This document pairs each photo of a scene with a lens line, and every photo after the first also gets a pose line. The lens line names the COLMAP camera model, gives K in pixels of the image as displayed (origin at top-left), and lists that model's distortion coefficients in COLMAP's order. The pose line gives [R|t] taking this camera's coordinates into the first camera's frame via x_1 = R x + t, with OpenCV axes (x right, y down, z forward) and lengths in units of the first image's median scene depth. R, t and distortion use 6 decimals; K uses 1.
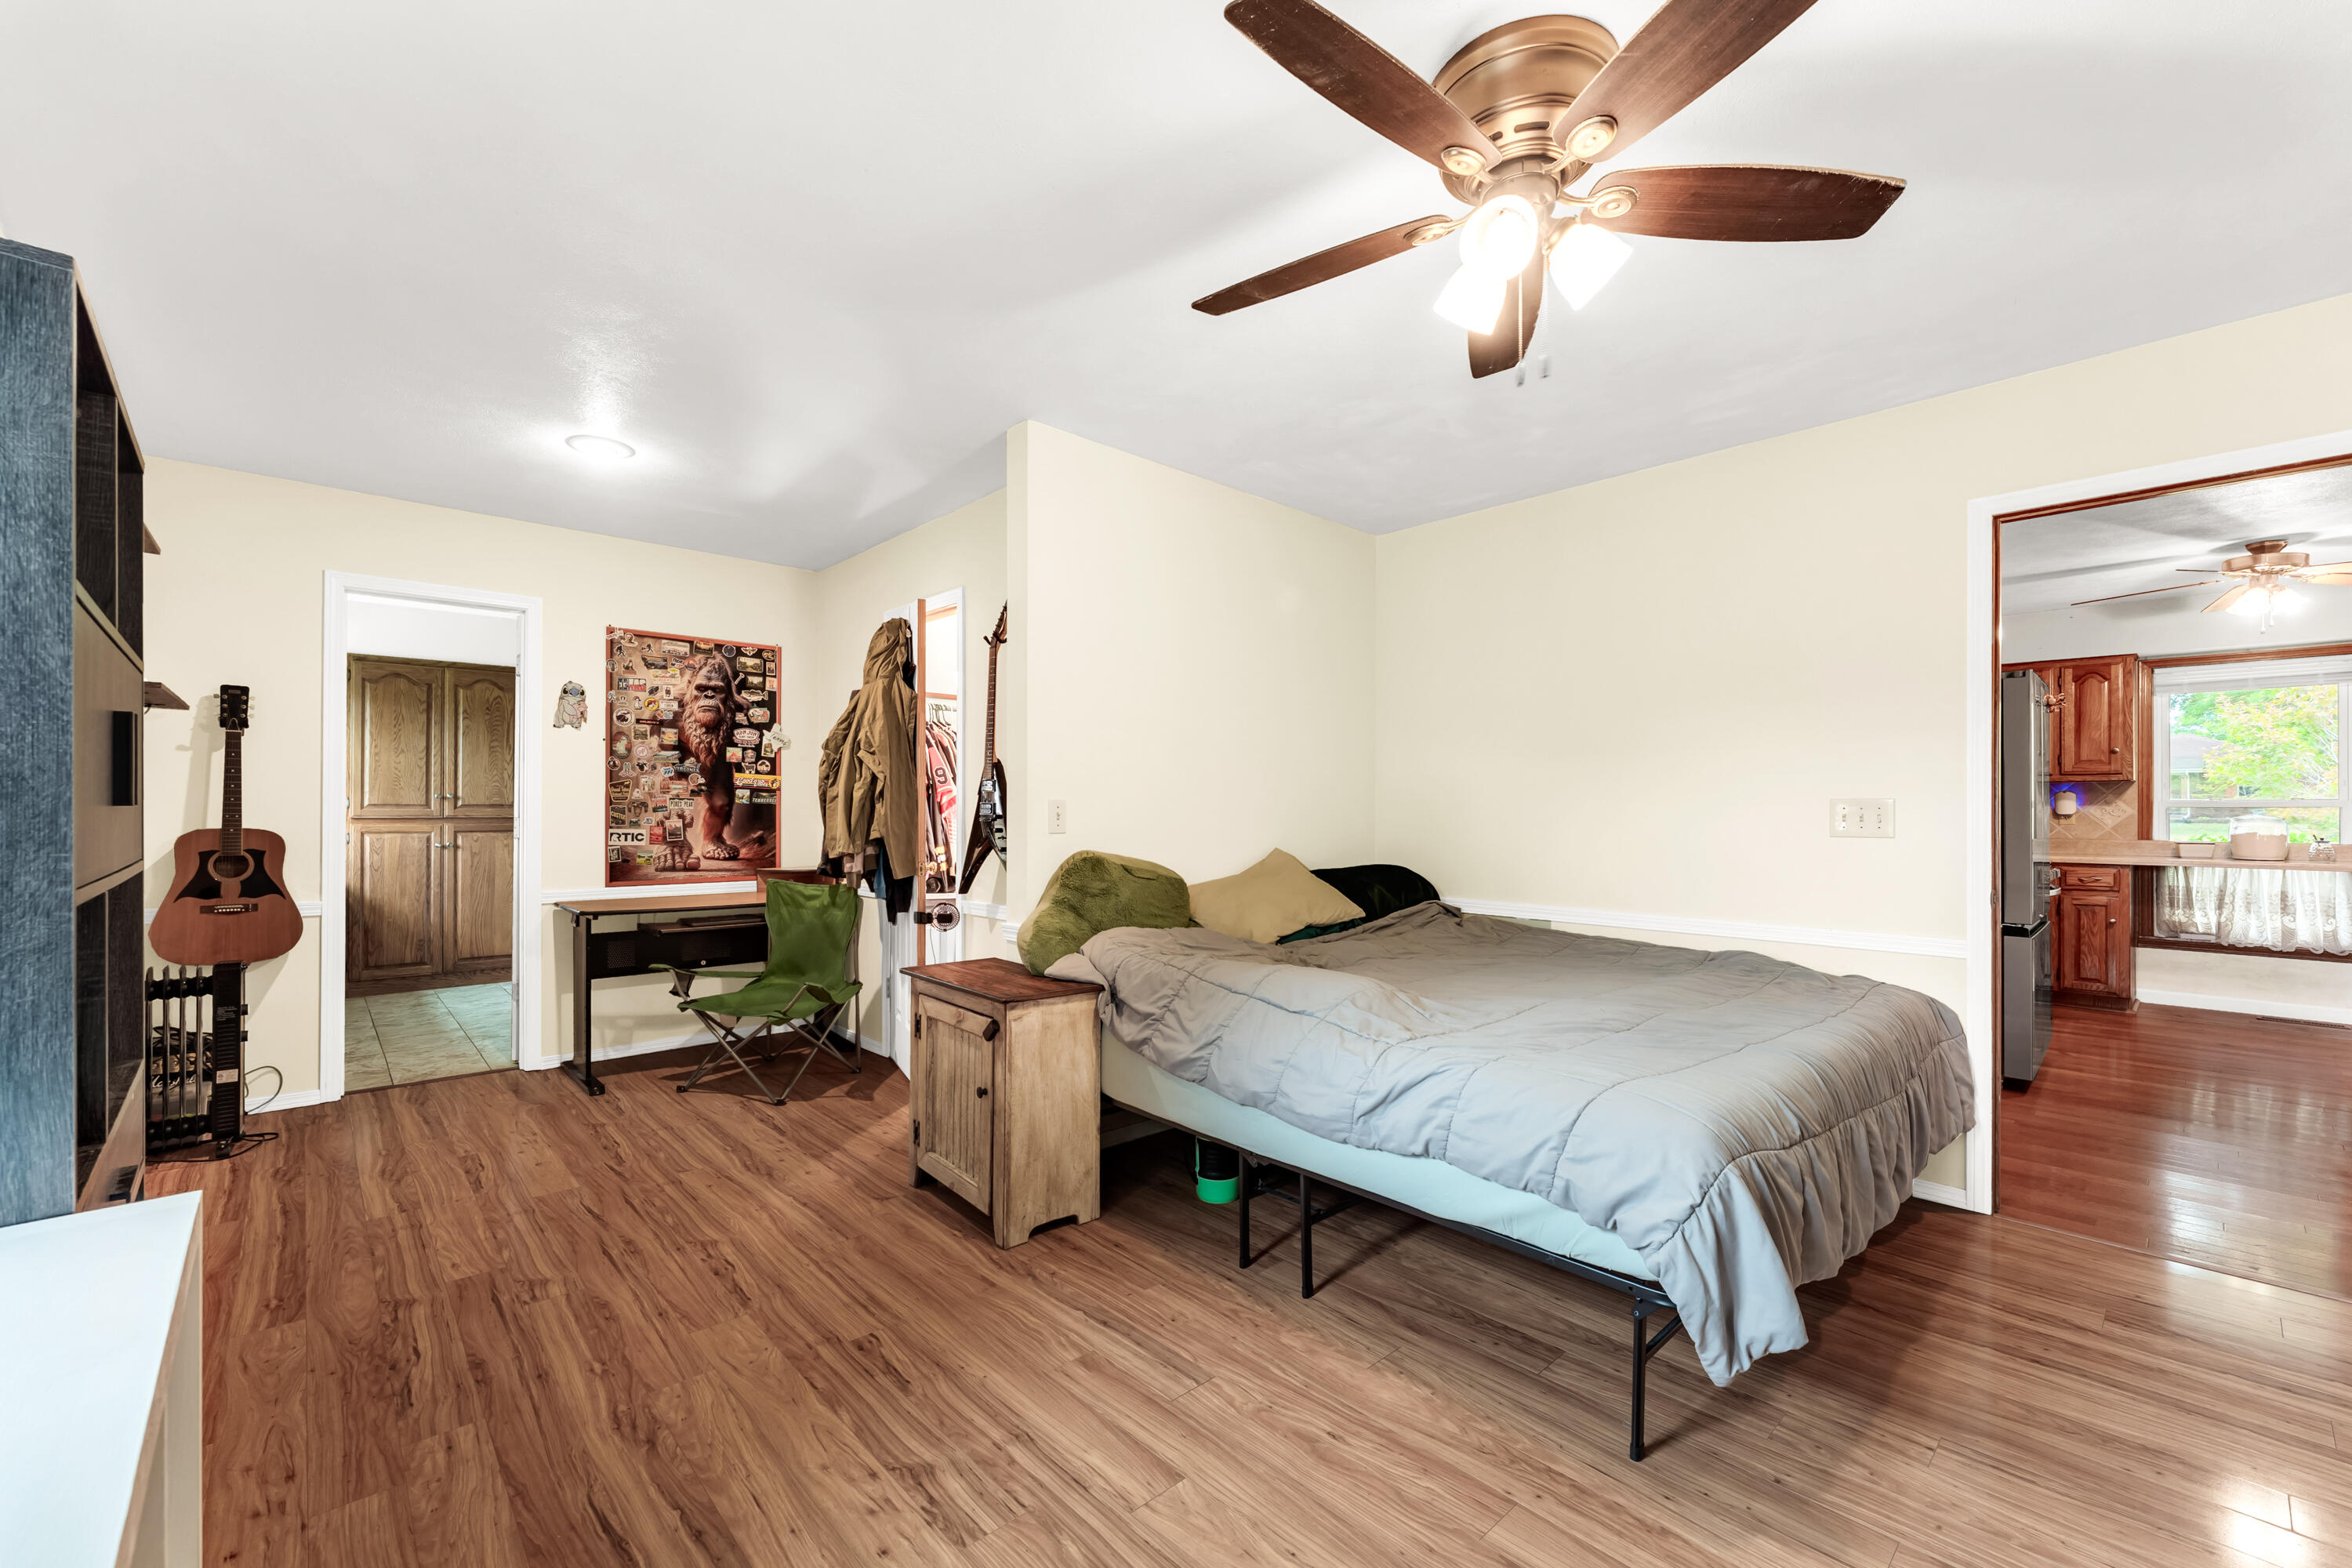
lens RADIAL K [[960.2, 0, 1169.3], [0, 960.2, 803.6], [0, 0, 1]] dist [-0.000493, -0.000002]
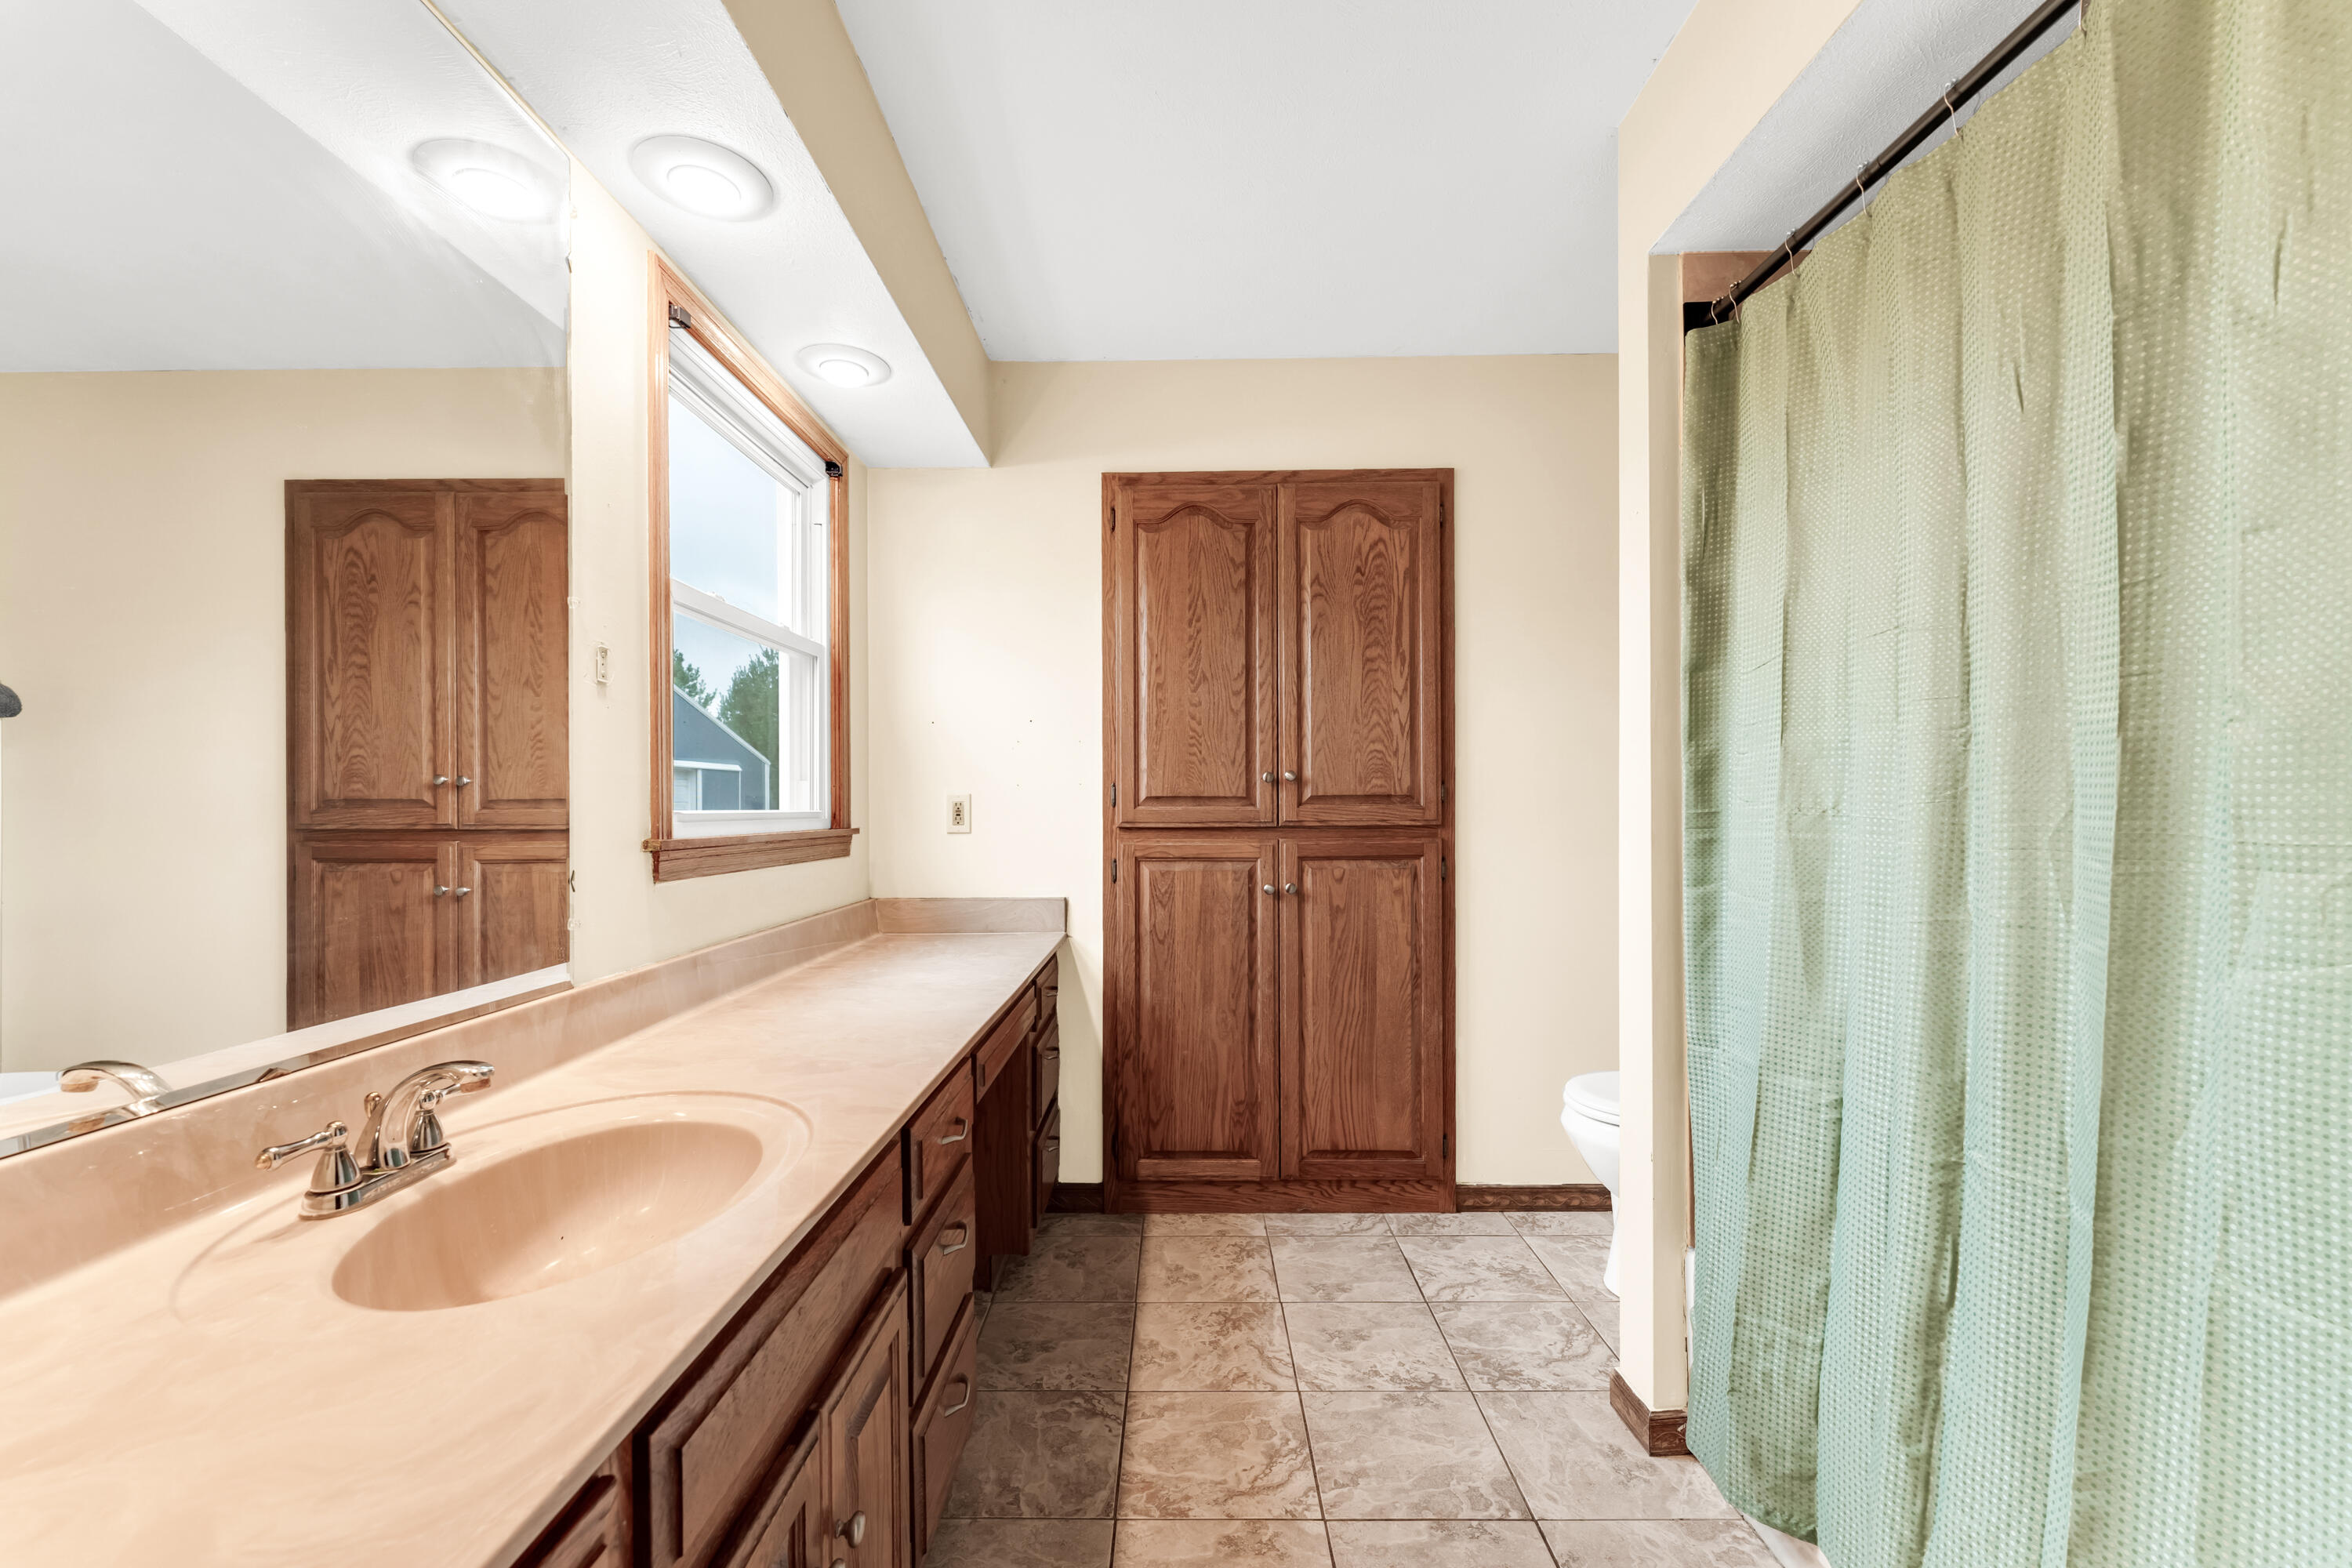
lens RADIAL K [[960.2, 0, 1175.8], [0, 960.2, 801.0], [0, 0, 1]] dist [-0.000493, -0.000002]
pose [[0.724199, -0.008714, -0.689536, -0.493409], [0.008039, 0.999959, -0.004194, 0.004699], [0.689544, -0.002506, 0.724239, 0.658015]]
